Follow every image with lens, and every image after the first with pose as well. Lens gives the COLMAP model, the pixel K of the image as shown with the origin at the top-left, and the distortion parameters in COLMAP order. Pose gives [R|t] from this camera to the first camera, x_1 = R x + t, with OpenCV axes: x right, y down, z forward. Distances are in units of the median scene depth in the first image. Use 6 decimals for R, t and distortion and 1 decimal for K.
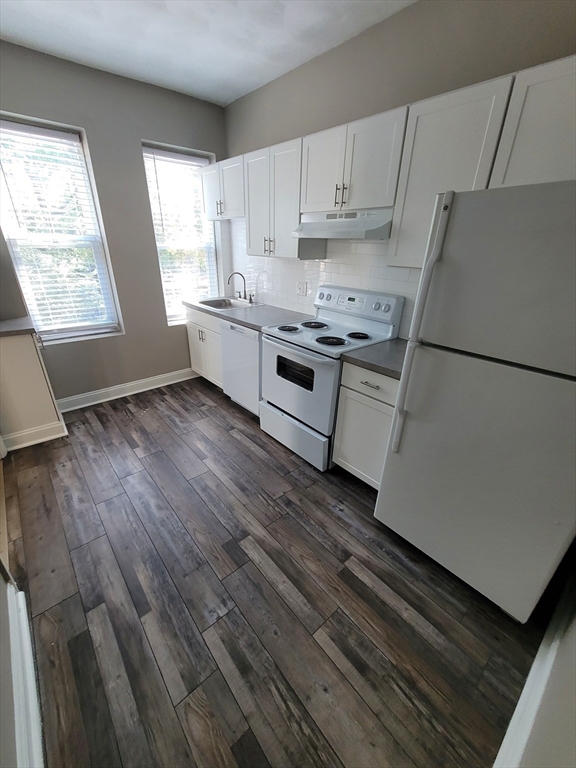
lens RADIAL K [[313.4, 0, 285.0], [0, 313.4, 389.3], [0, 0, 1]] dist [0.001083, 0.000266]
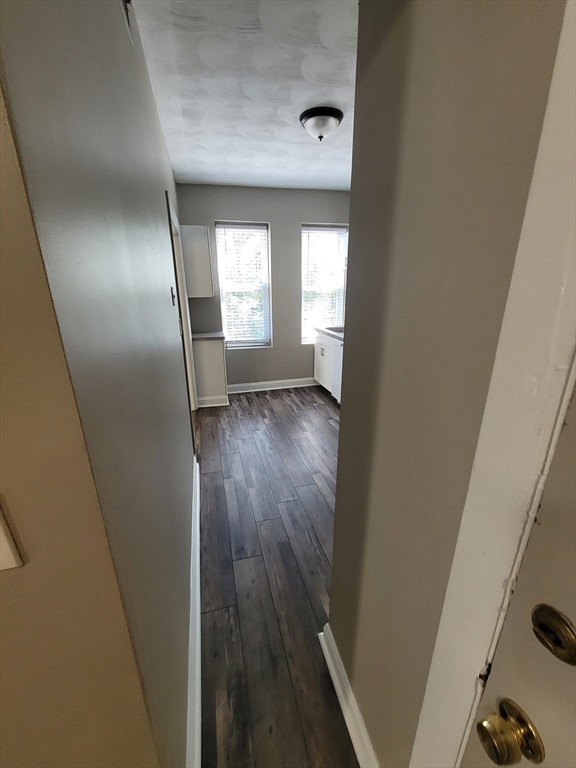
lens RADIAL K [[313.4, 0, 285.0], [0, 313.4, 389.3], [0, 0, 1]] dist [0.001083, 0.000266]
pose [[0.898211, 0.113847, -0.424566, 0.212374], [-0.162230, 0.983547, -0.079475, 0.142579], [0.408533, 0.140262, 0.901902, -0.304695]]
